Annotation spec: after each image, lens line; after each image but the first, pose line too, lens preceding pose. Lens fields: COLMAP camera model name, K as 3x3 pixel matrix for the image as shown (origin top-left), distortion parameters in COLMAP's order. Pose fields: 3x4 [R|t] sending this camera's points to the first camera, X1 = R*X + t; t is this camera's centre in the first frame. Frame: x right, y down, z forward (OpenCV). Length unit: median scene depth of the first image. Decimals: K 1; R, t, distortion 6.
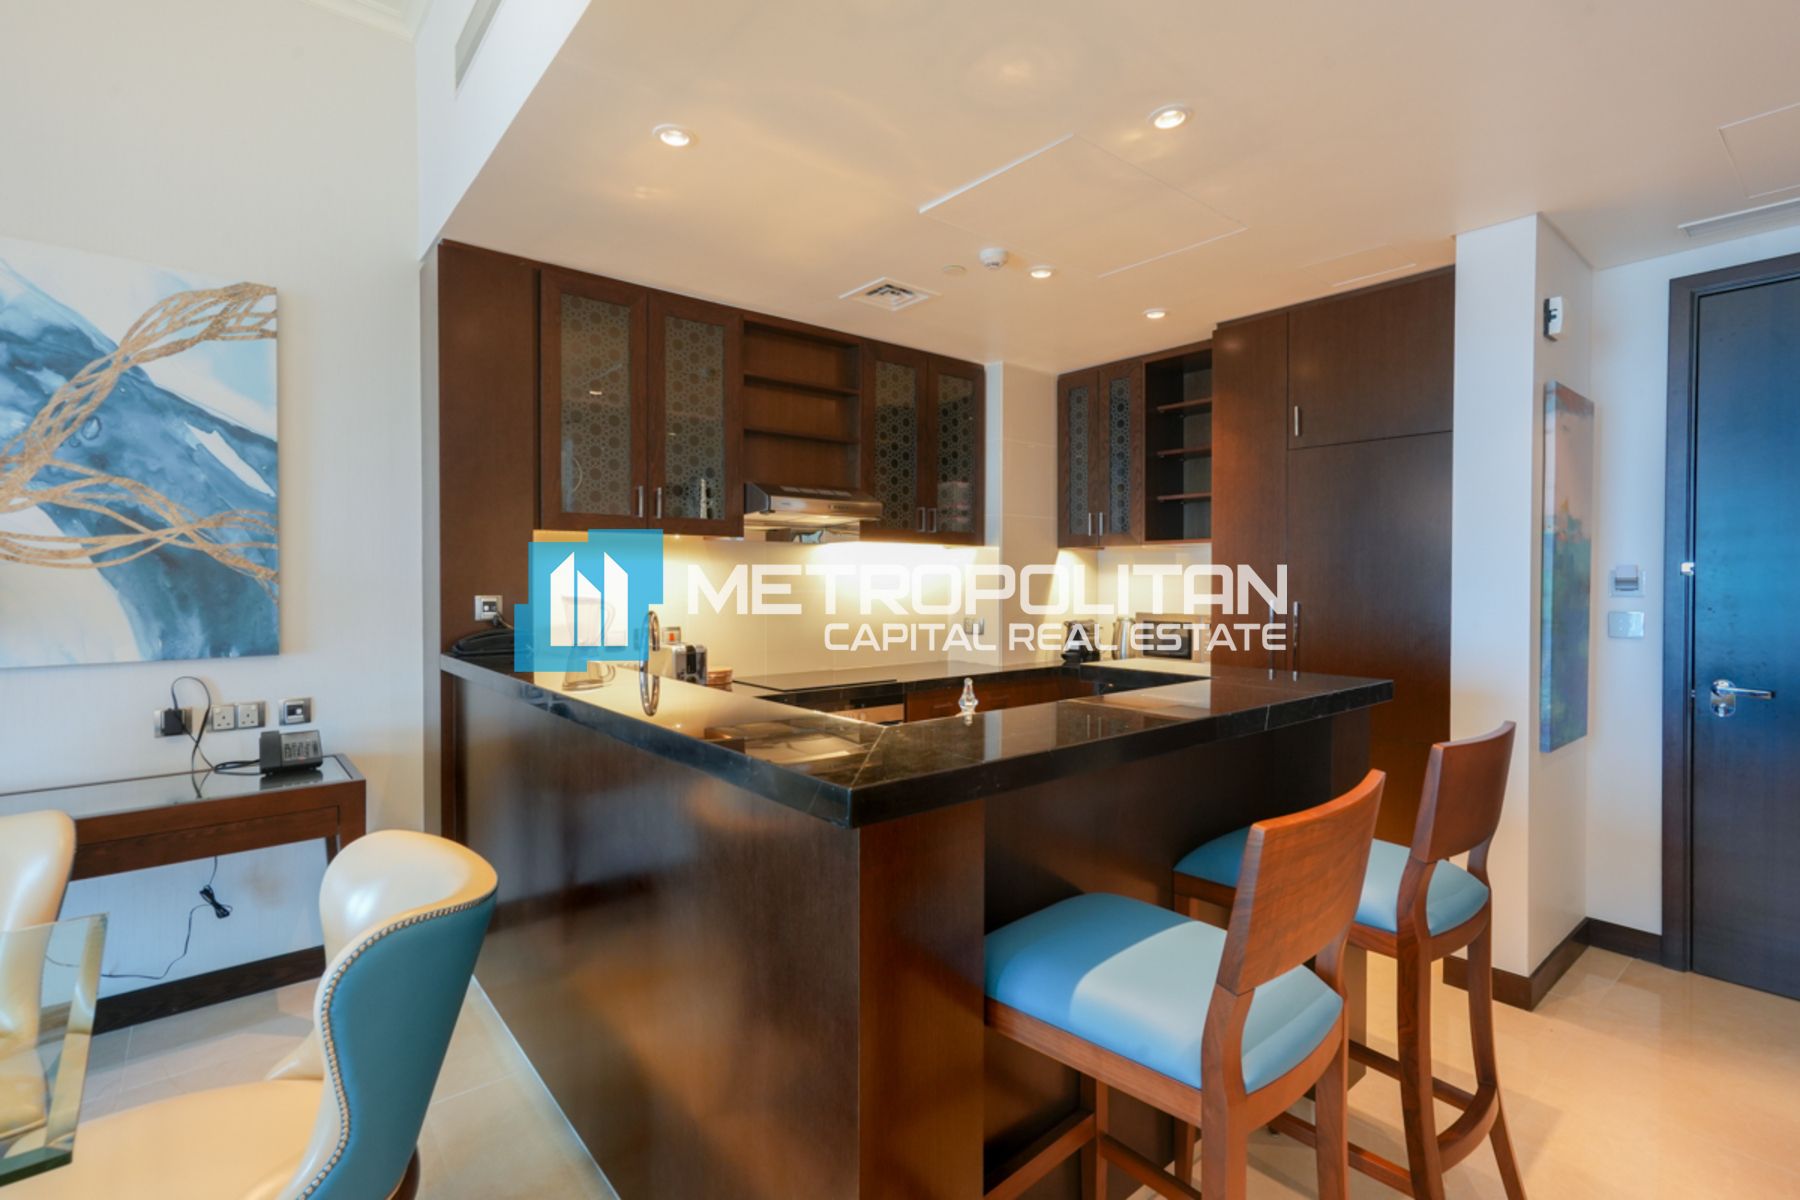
lens RADIAL K [[833.6, 0, 906.1], [0, 833.6, 584.6], [0, 0, 1]] dist [-0.014677, 0.016100]
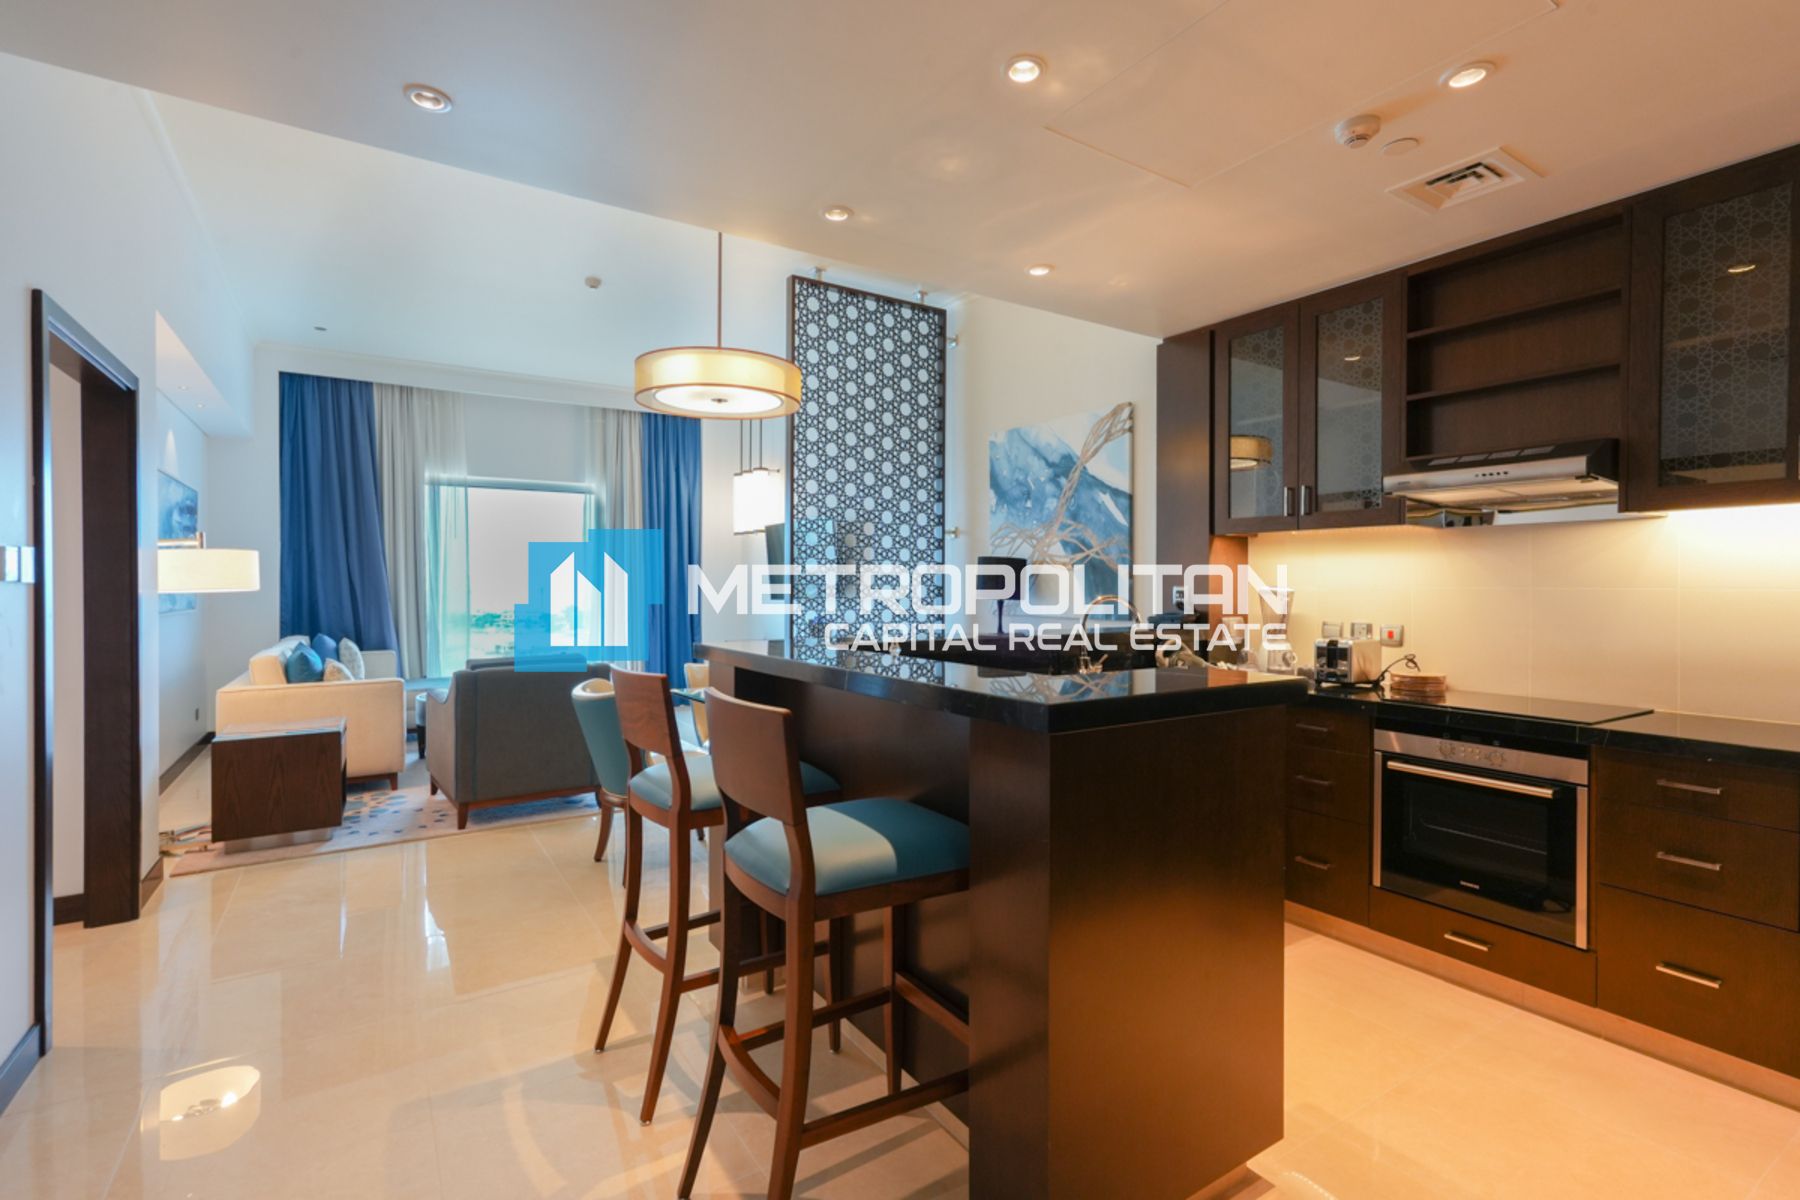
lens RADIAL K [[833.6, 0, 906.1], [0, 833.6, 584.6], [0, 0, 1]] dist [-0.014677, 0.016100]
pose [[-0.120262, 0.002386, -0.992739, 1.014503], [-0.007836, 0.999964, 0.003353, 0.010498], [0.992711, 0.008182, -0.120239, 0.795176]]
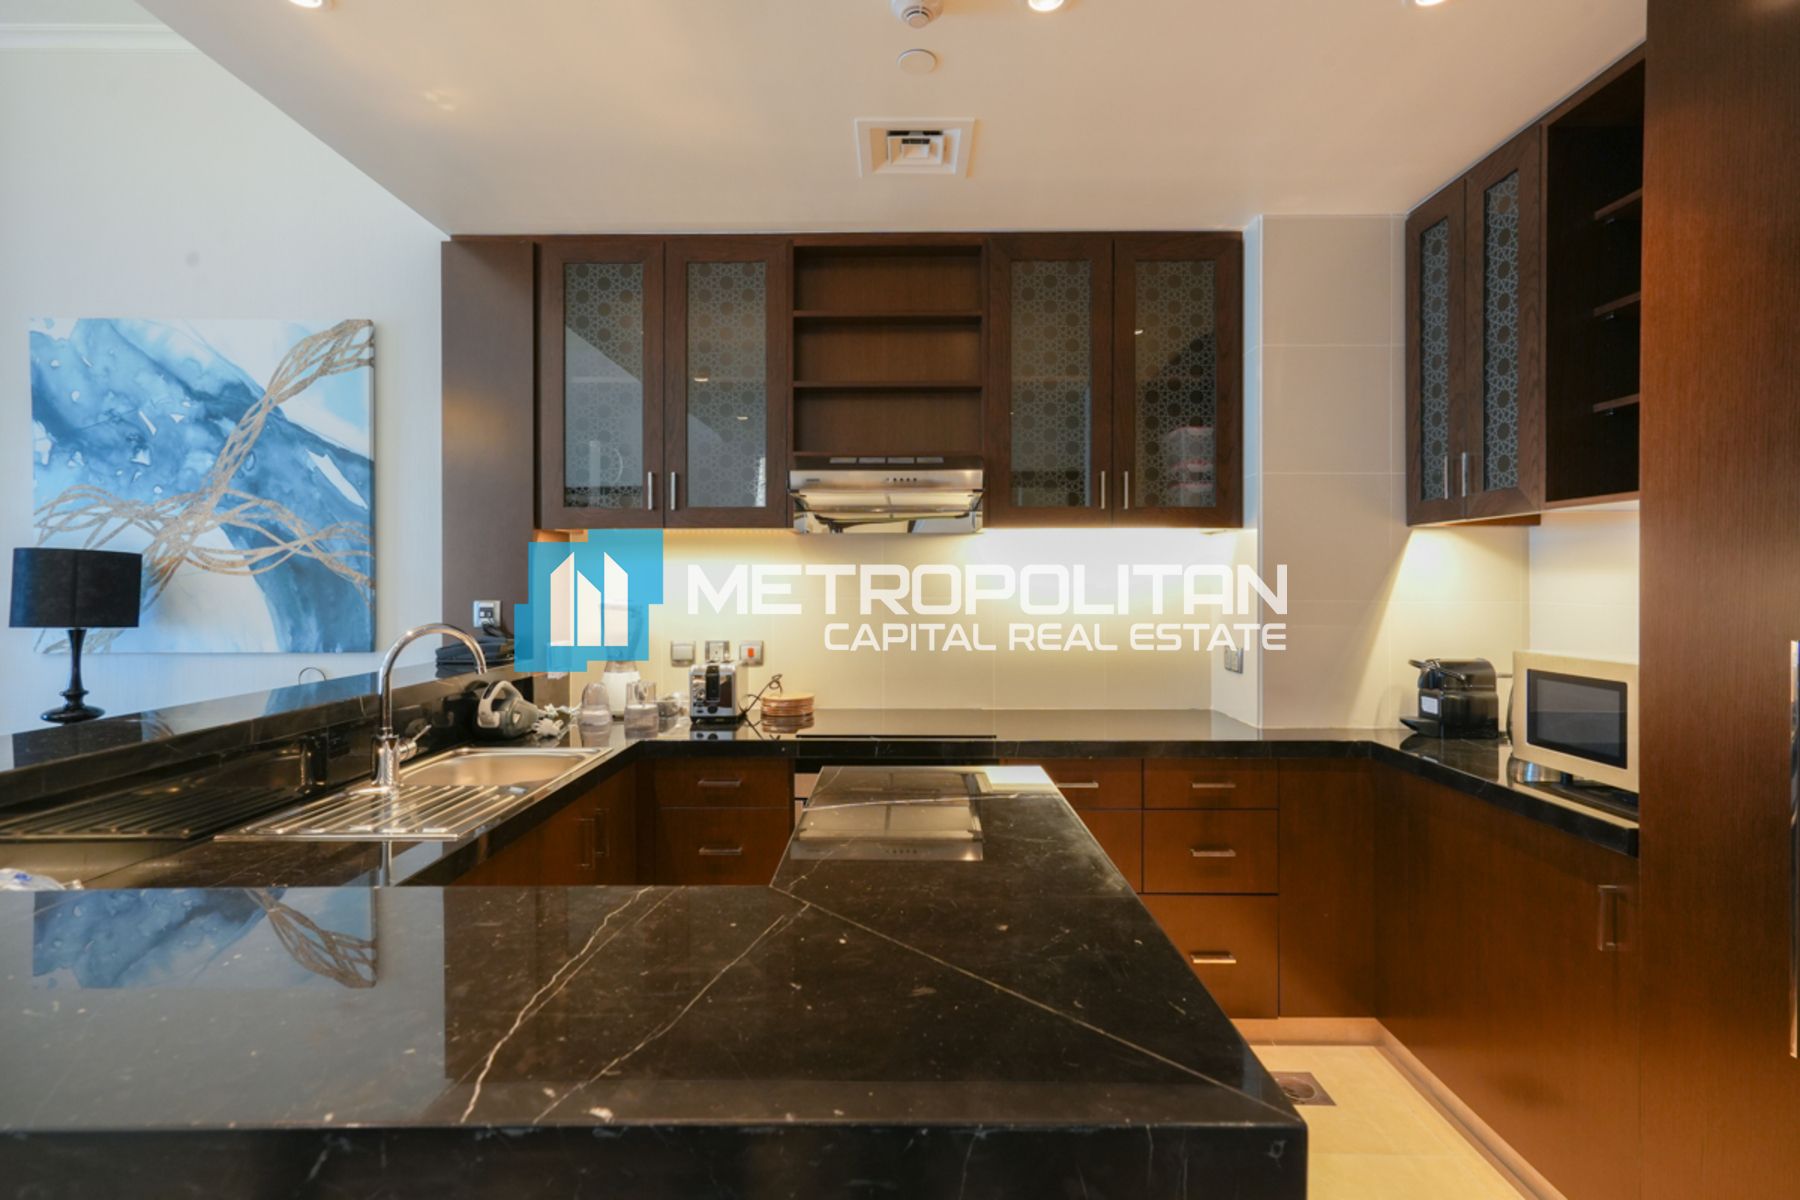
lens RADIAL K [[833.6, 0, 906.1], [0, 833.6, 584.6], [0, 0, 1]] dist [-0.014677, 0.016100]
pose [[0.758903, 0.000588, -0.651203, 0.525031], [-0.002836, 0.999993, -0.002402, -0.005016], [0.651198, 0.003669, 0.758899, 0.659764]]
